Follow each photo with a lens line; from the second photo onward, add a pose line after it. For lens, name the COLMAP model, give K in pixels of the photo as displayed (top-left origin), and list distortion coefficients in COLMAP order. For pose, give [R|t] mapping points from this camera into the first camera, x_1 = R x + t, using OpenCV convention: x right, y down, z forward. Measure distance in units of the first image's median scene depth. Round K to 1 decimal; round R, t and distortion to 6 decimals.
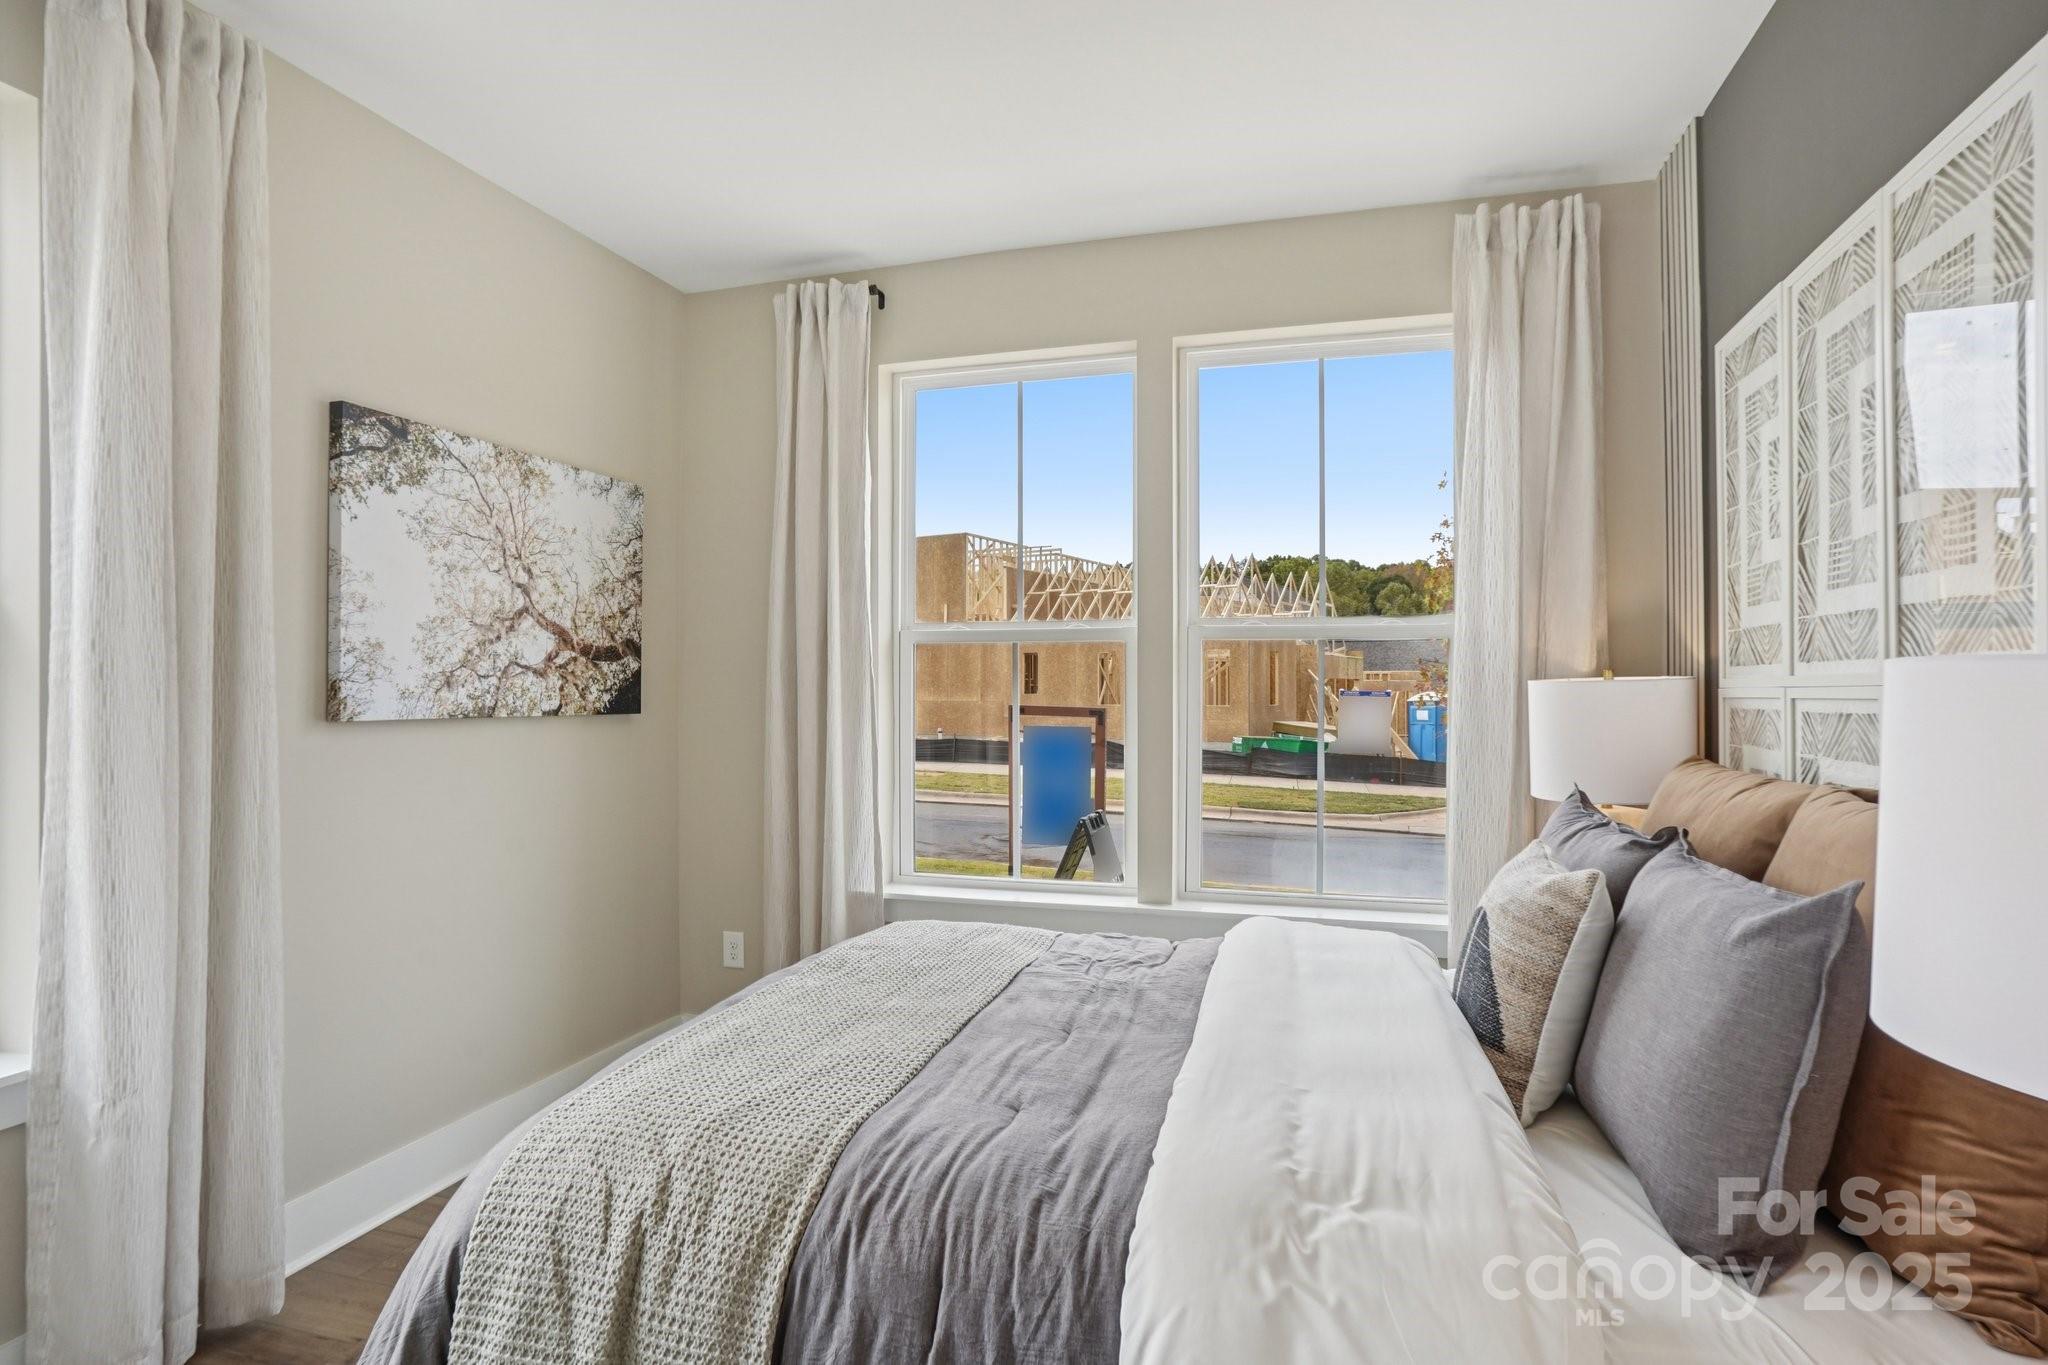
lens RADIAL K [[1075.9, 0, 1021.4], [0, 1075.9, 674.7], [0, 0, 1]] dist [-0.079194, 0.045226]
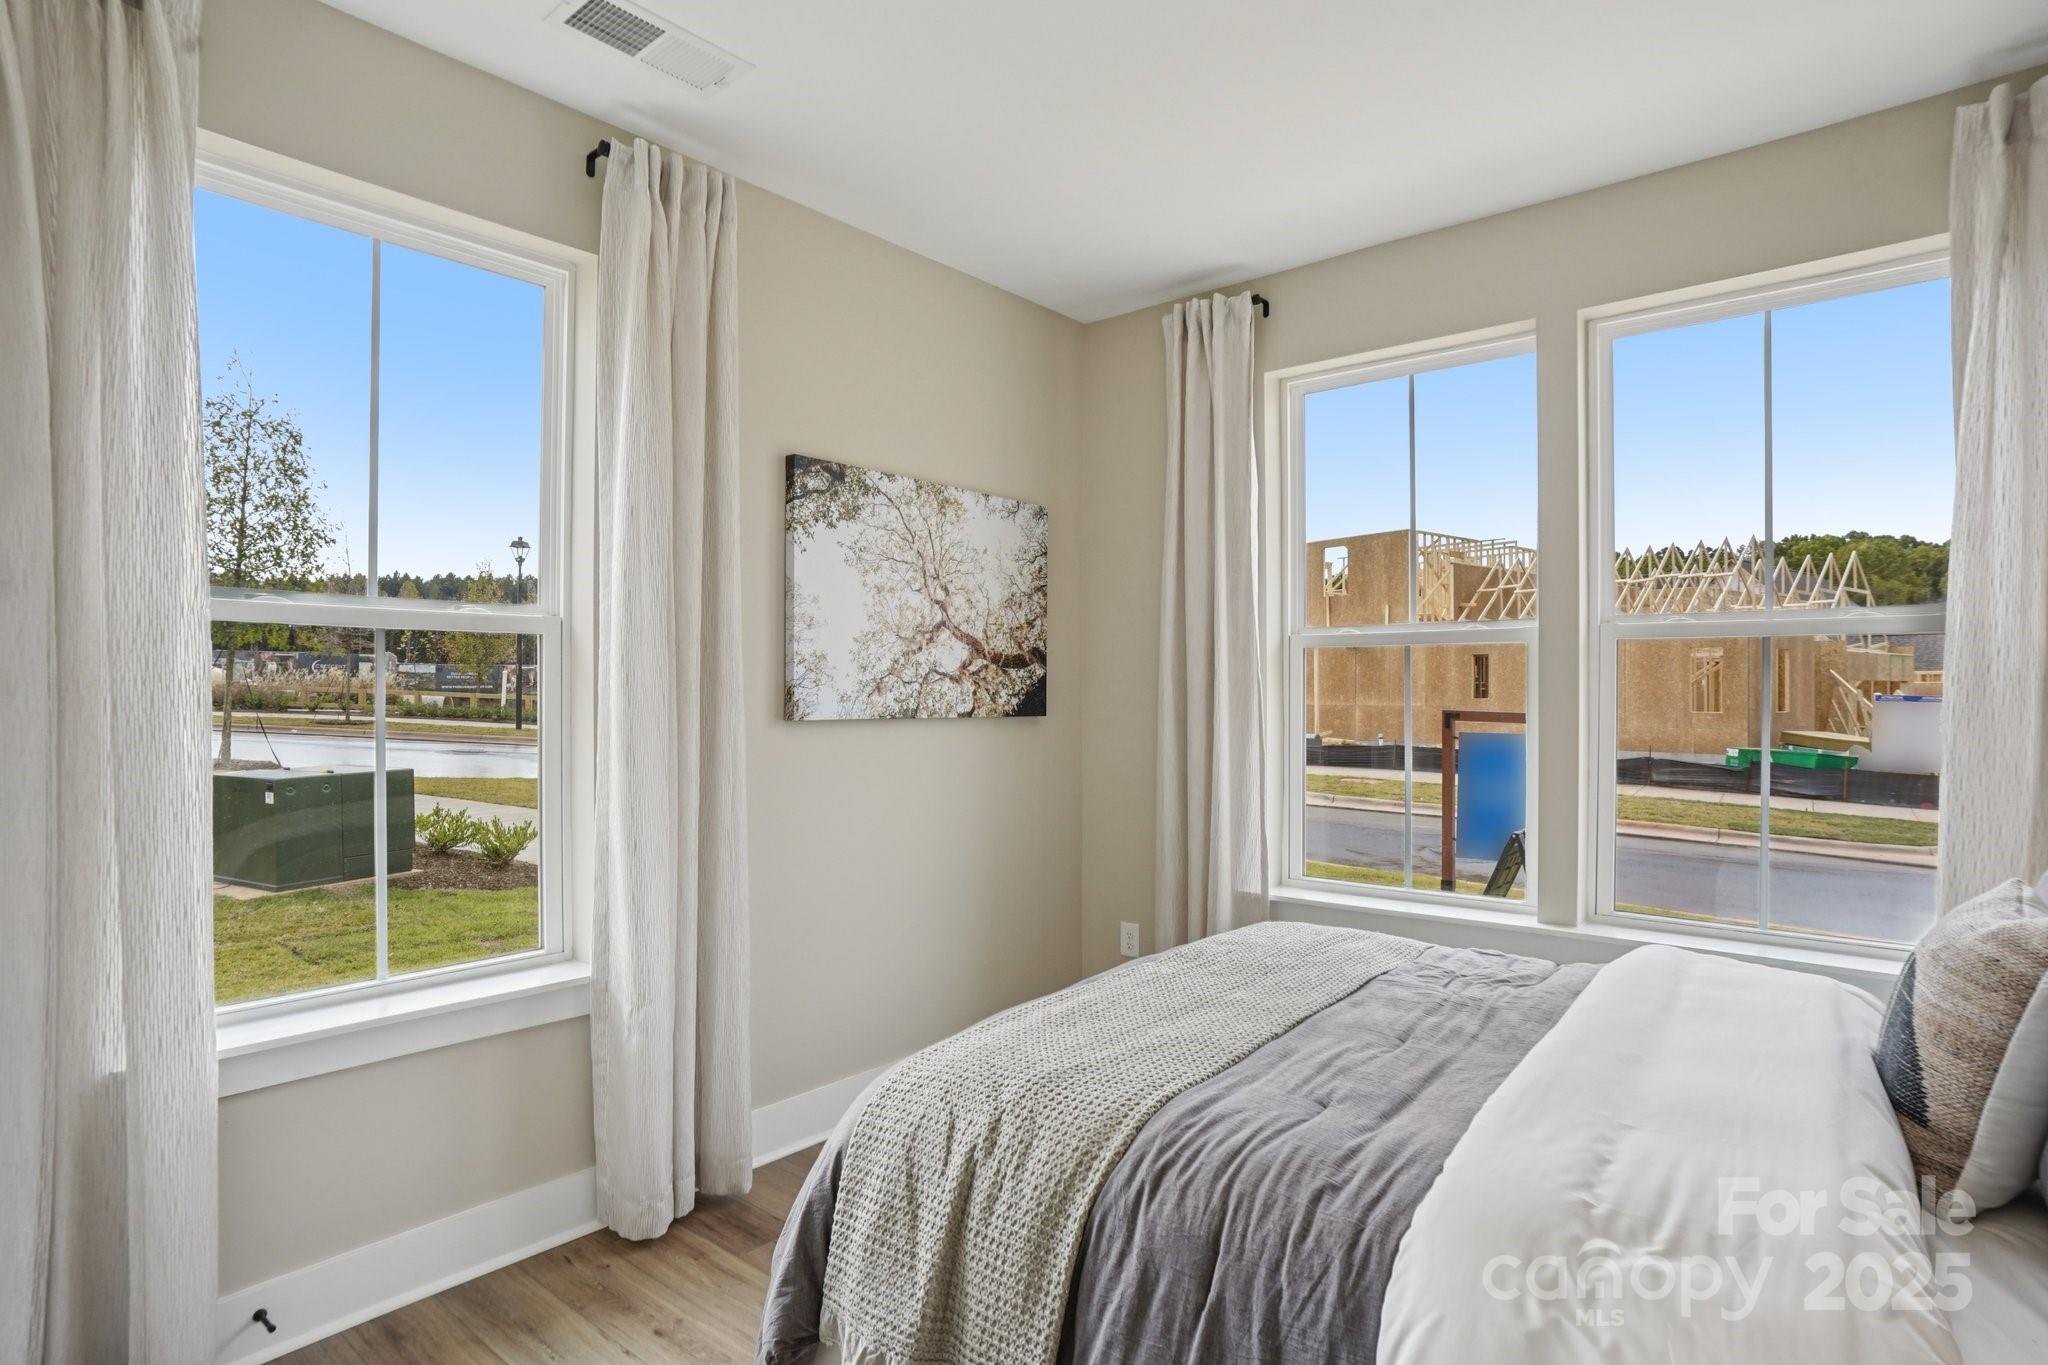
lens RADIAL K [[1080.0, 0, 1024.0], [0, 1080.0, 682.5], [0, 0, 1]] dist [-0.083383, 0.047853]
pose [[0.917519, -0.003871, -0.397673, 0.096984], [0.005223, 0.999984, 0.002316, -0.000584], [0.397657, -0.004202, 0.917524, -0.033168]]
